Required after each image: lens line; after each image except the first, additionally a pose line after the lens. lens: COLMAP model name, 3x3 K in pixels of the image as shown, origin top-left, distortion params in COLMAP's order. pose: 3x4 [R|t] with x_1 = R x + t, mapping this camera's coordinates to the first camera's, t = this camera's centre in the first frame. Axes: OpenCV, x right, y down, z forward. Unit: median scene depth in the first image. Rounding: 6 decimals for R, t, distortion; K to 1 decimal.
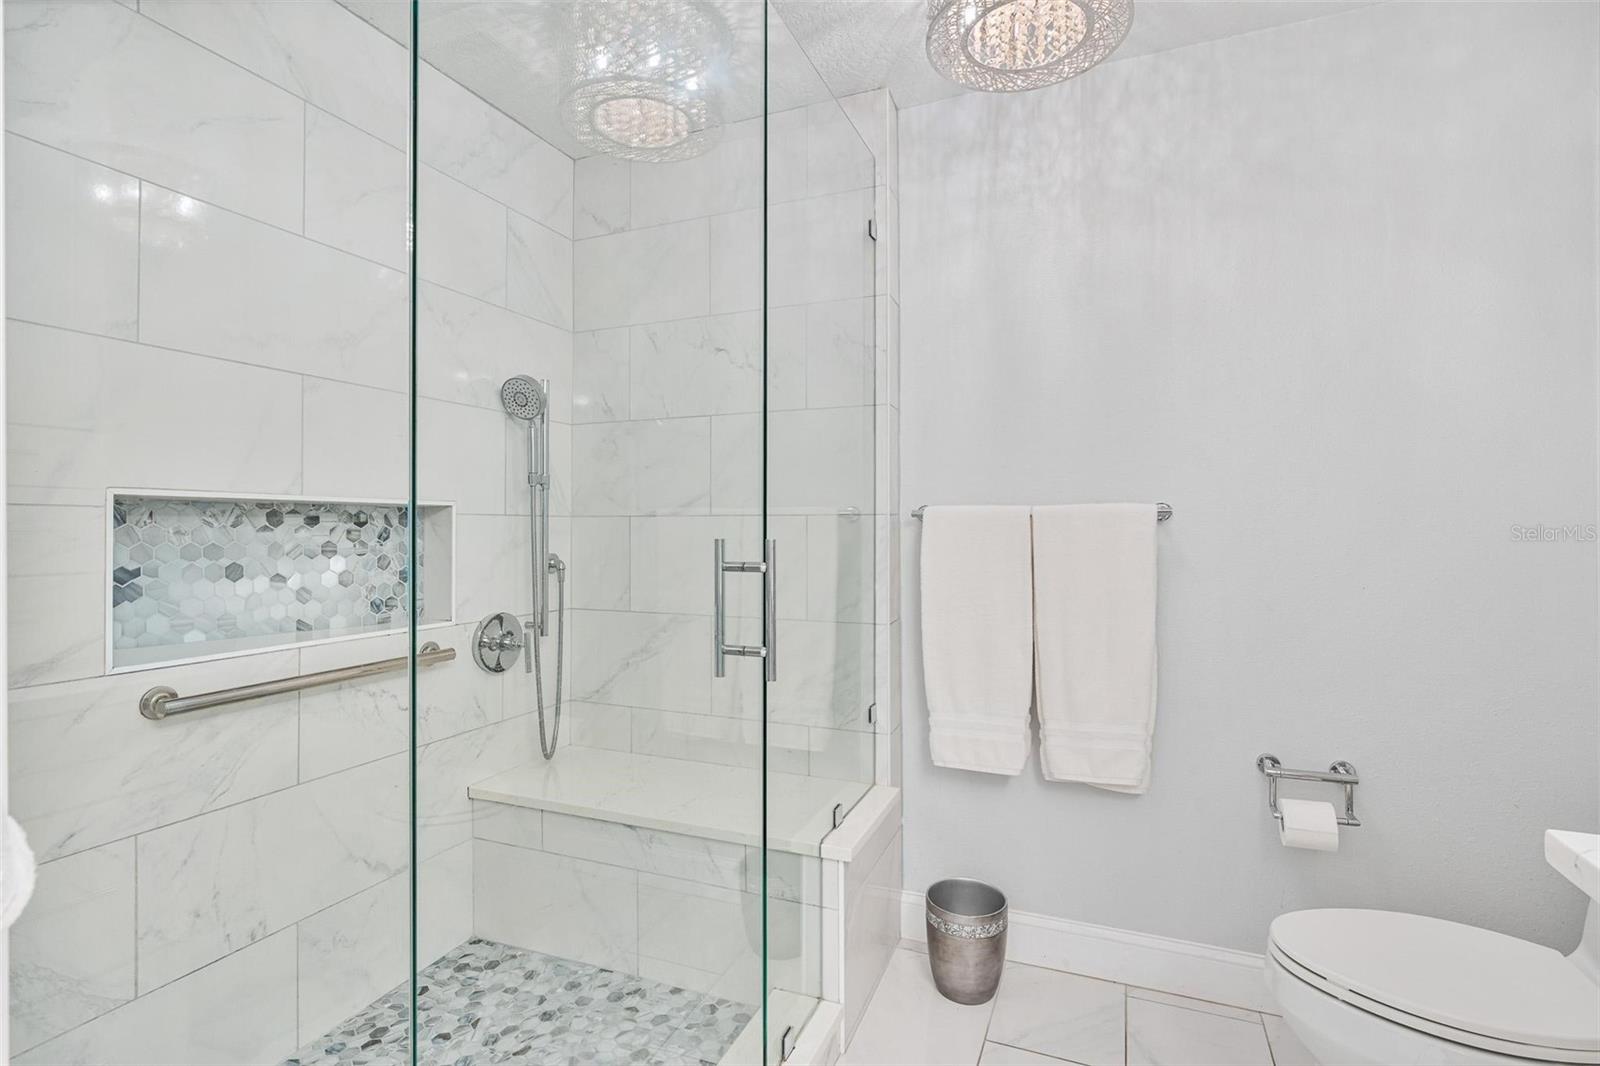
lens RADIAL K [[778.6, 0, 800.0], [0, 778.6, 533.0], [0, 0, 1]] dist [-0.007446, 0.000206]
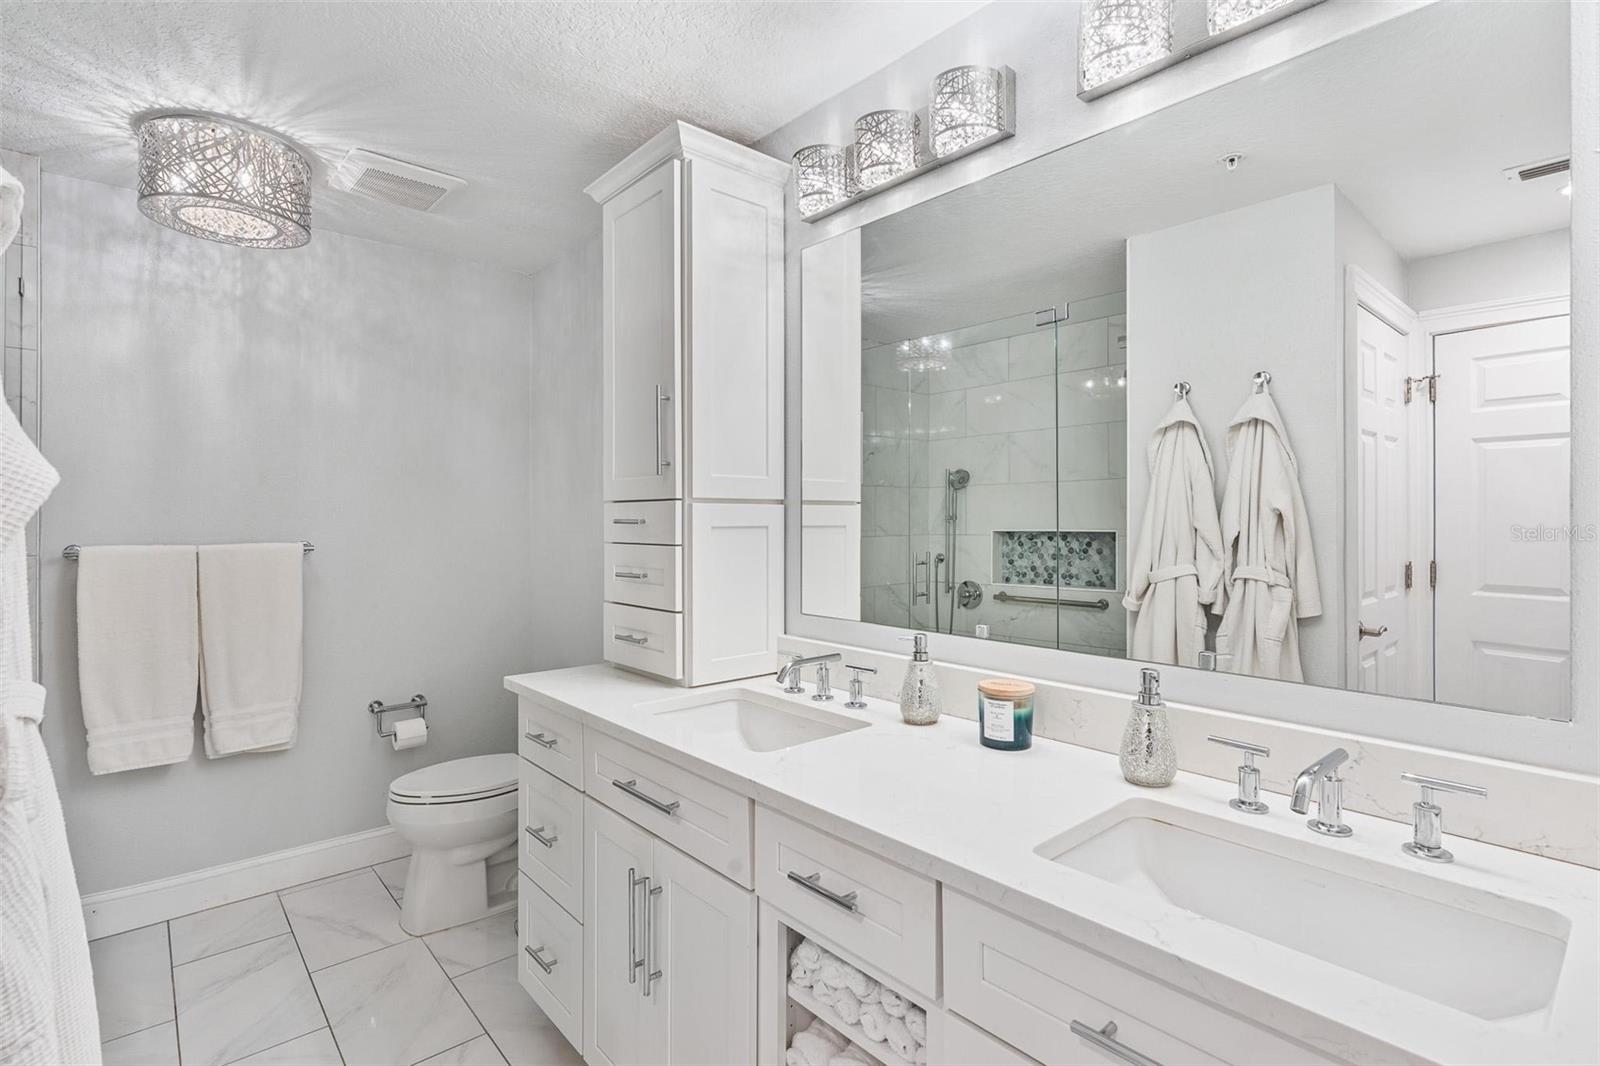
lens RADIAL K [[764.8, 0, 797.7], [0, 764.8, 517.4], [0, 0, 1]] dist [-0.002644, 0.000974]
pose [[0.437379, 0.000508, 0.899277, -0.394732], [-0.005067, 0.999985, 0.001899, -0.088644], [-0.899263, -0.005388, 0.437376, -0.424151]]
